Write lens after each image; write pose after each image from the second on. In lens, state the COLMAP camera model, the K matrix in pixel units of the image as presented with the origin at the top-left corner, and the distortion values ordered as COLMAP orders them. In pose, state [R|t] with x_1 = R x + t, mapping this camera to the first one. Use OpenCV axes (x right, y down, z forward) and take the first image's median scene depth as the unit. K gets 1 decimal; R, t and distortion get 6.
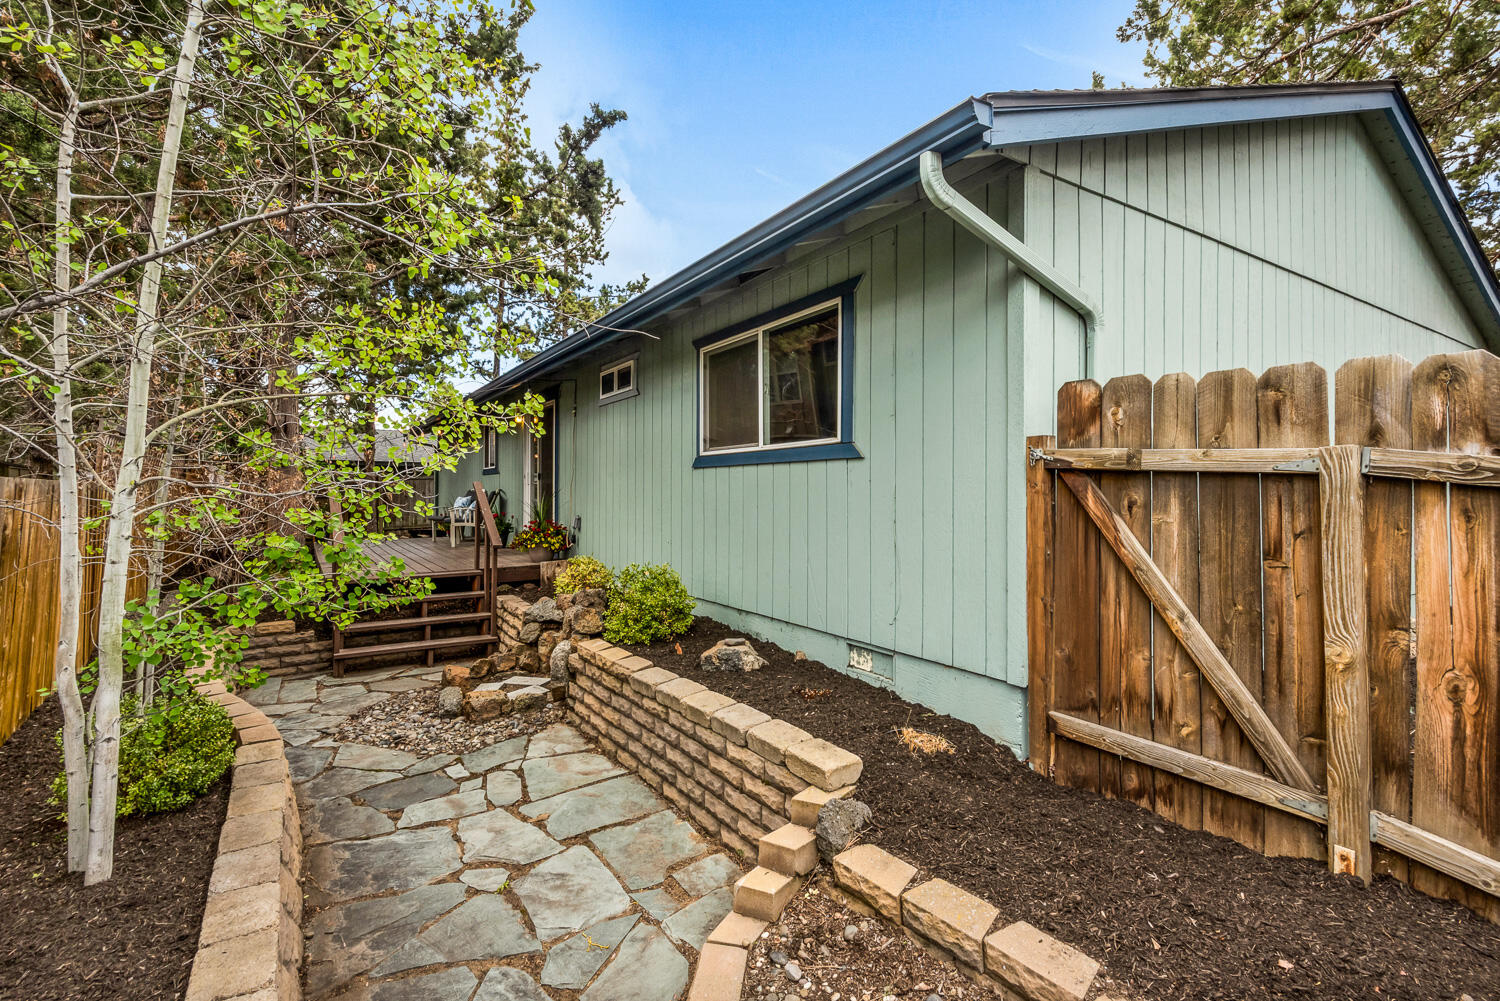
lens RADIAL K [[683.0, 0, 750.0], [0, 683.0, 500.5], [0, 0, 1]] dist [0.001806, -0.000008]
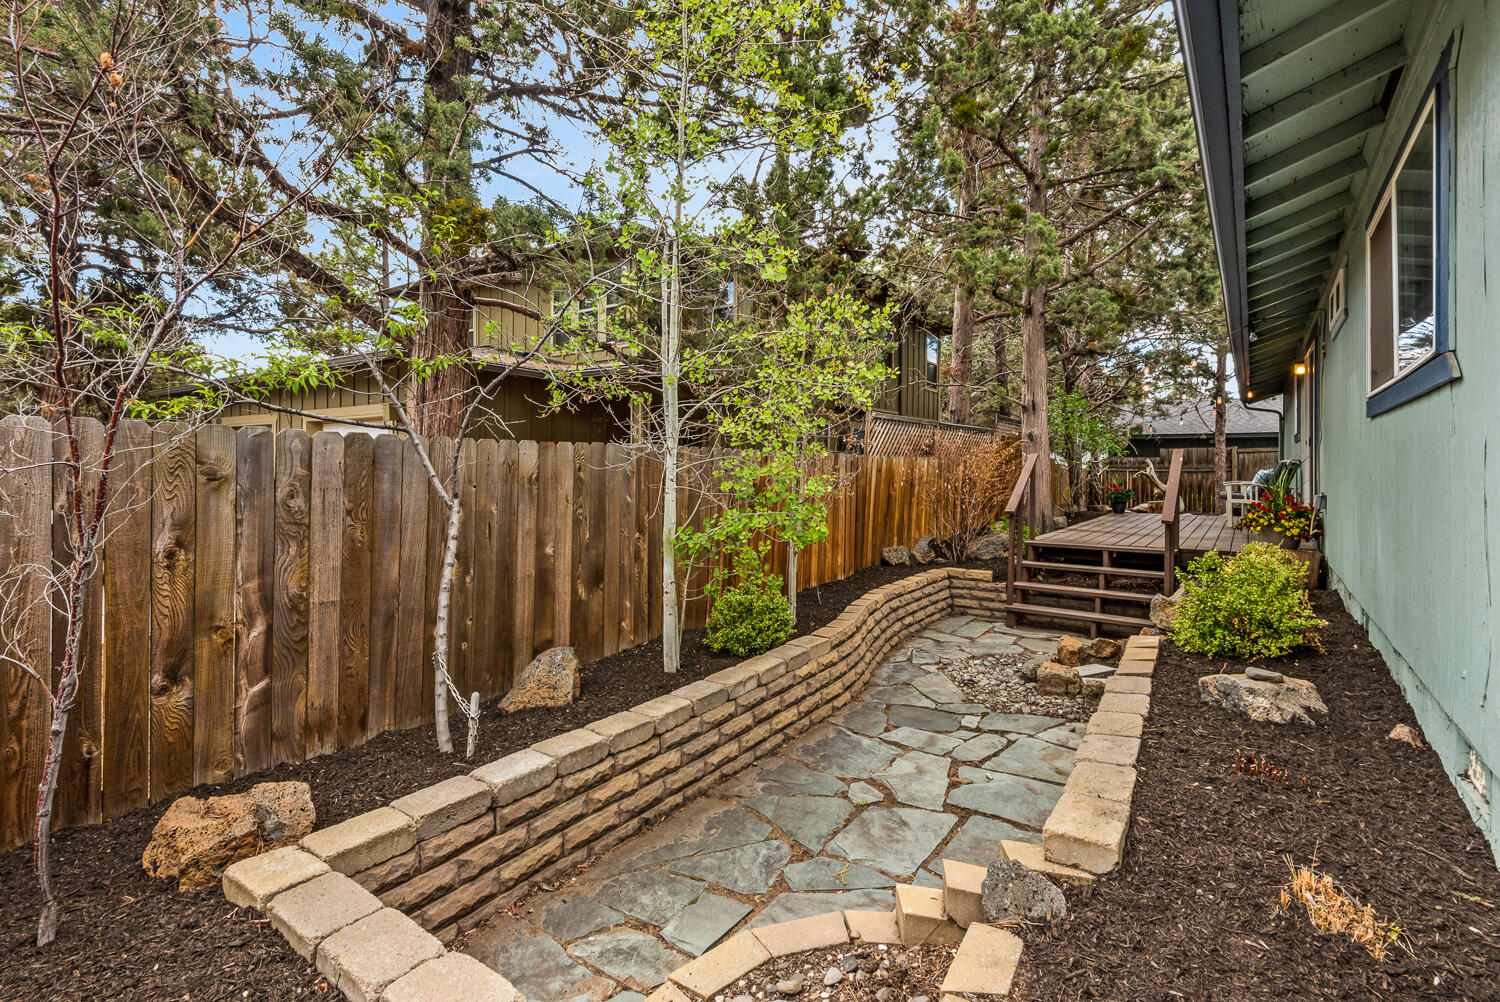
lens RADIAL K [[701.4, 0, 750.5], [0, 701.4, 463.1], [0, 0, 1]] dist [0.001107, -0.000008]
pose [[0.361626, -0.000328, -0.932323, 0.499482], [-0.019310, 0.999783, -0.007842, 0.016489], [0.932123, 0.020839, 0.361541, 0.315218]]
